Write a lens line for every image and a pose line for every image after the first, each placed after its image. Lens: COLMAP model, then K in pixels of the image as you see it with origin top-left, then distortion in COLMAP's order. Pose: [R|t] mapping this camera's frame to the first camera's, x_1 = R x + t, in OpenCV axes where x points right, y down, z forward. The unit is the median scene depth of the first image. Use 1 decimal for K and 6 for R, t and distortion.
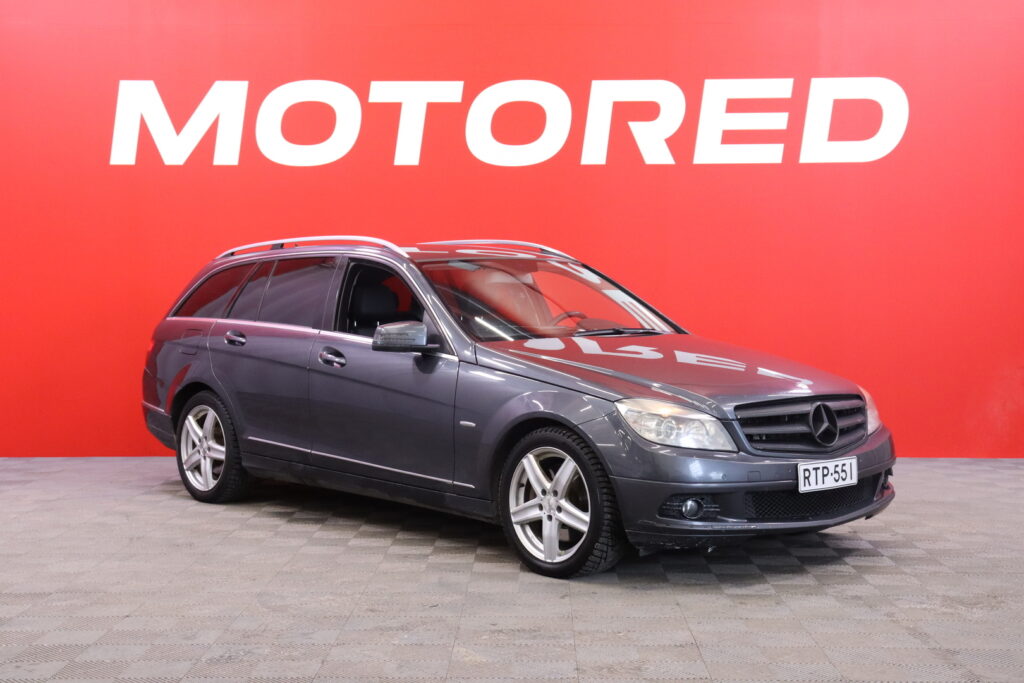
lens RADIAL K [[1559.4, 0, 511.1], [0, 1559.4, 341.4], [0, 0, 1]] dist [0.017071, 0.000000]
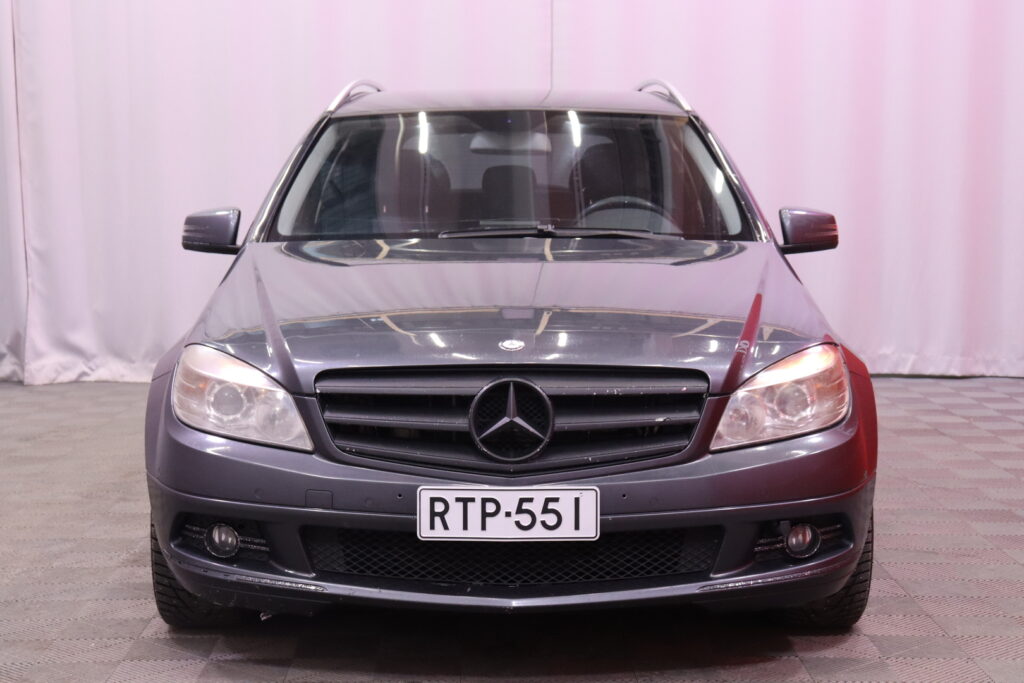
lens RADIAL K [[1983.6, 0, 510.2], [0, 1983.6, 344.6], [0, 0, 1]] dist [0.188822, 0.000000]
pose [[0.736238, 0.071823, -0.672901, 0.659376], [-0.030314, 0.996854, 0.073234, -0.021941], [0.676043, -0.033519, 0.736099, 0.507513]]
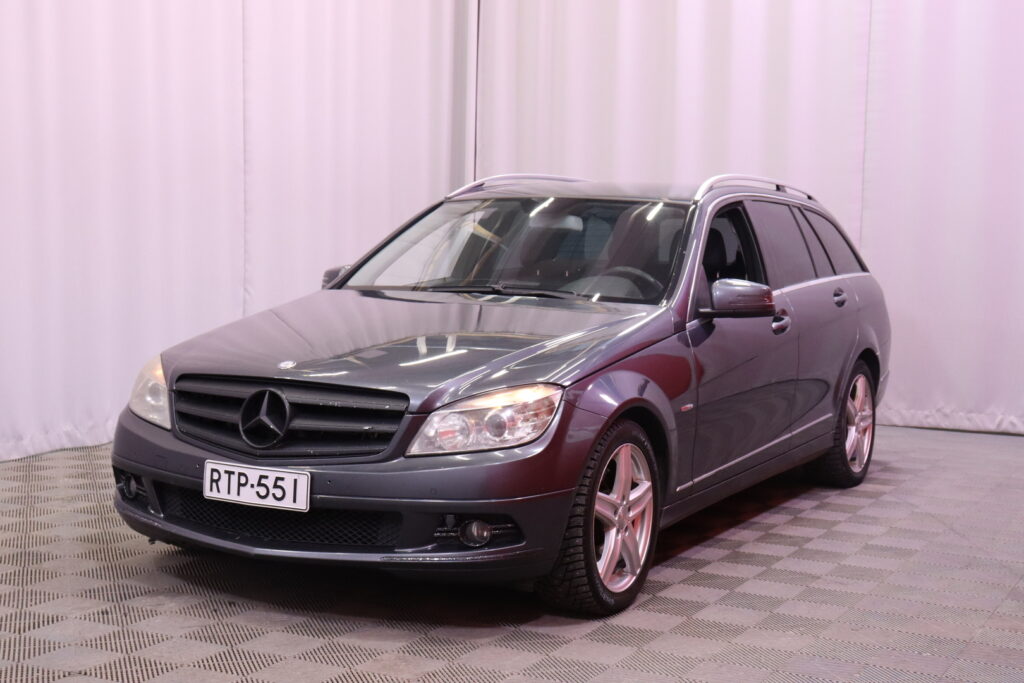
lens RADIAL K [[1603.7, 0, 506.9], [0, 1603.7, 347.3], [0, 0, 1]] dist [0.035742, 0.000000]
pose [[0.313038, 0.089430, -0.945521, 0.953561], [-0.064781, 0.995249, 0.072686, -0.042224], [0.947529, 0.038498, 0.317344, 0.875702]]
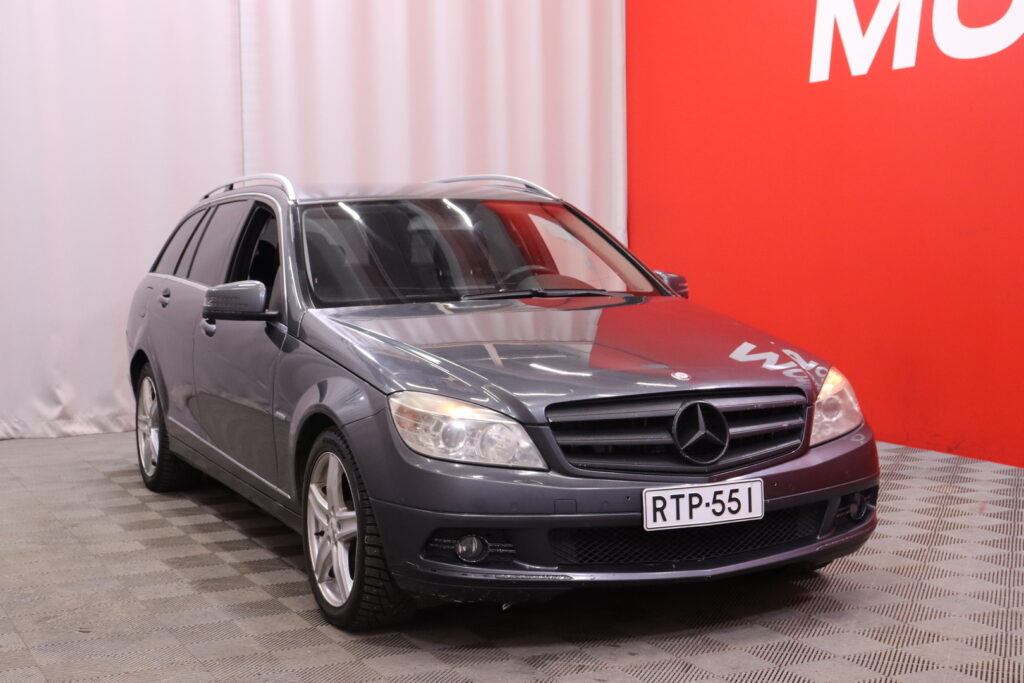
lens RADIAL K [[1603.7, 0, 509.7], [0, 1603.7, 333.9], [0, 0, 1]] dist [0.035742, 0.000000]
pose [[0.954020, 0.010307, -0.299564, 0.335873], [-0.000895, 0.999502, 0.031542, -0.013064], [0.299740, -0.029823, 0.953555, 0.297858]]
